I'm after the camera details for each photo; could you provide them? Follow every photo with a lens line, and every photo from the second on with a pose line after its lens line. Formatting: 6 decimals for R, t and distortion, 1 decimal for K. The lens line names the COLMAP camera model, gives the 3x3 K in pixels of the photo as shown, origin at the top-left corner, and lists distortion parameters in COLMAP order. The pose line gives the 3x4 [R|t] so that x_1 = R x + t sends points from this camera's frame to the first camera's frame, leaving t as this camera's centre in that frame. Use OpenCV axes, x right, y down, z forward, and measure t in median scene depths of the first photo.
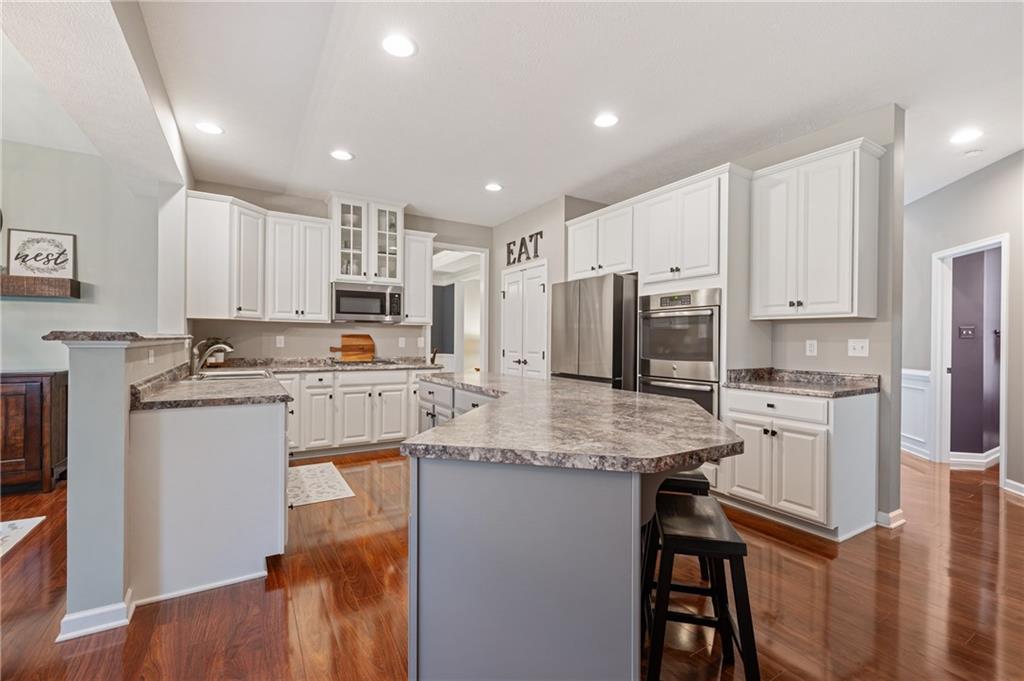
lens RADIAL K [[440.2, 0, 512.0], [0, 440.2, 340.5], [0, 0, 1]] dist [-0.000127, -0.000141]
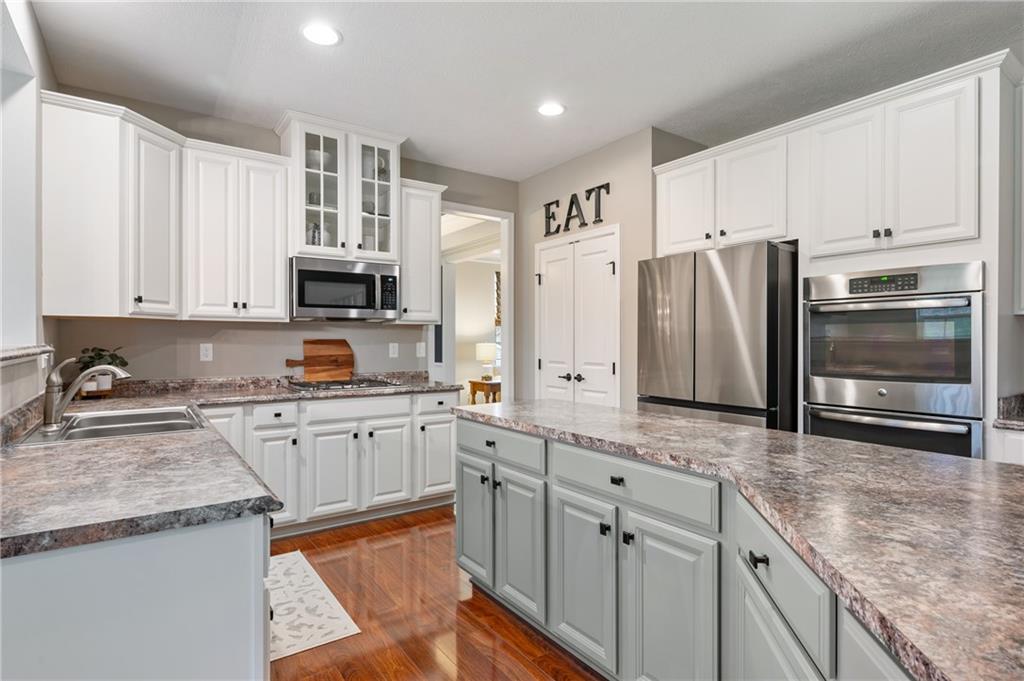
lens RADIAL K [[525.5, 0, 512.0], [0, 525.5, 340.5], [0, 0, 1]] dist [-0.001129, 0.000514]
pose [[0.997423, -0.008082, 0.071283, -0.148057], [0.007964, 0.999966, 0.001936, -0.012447], [-0.071296, -0.001363, 0.997454, 0.227055]]
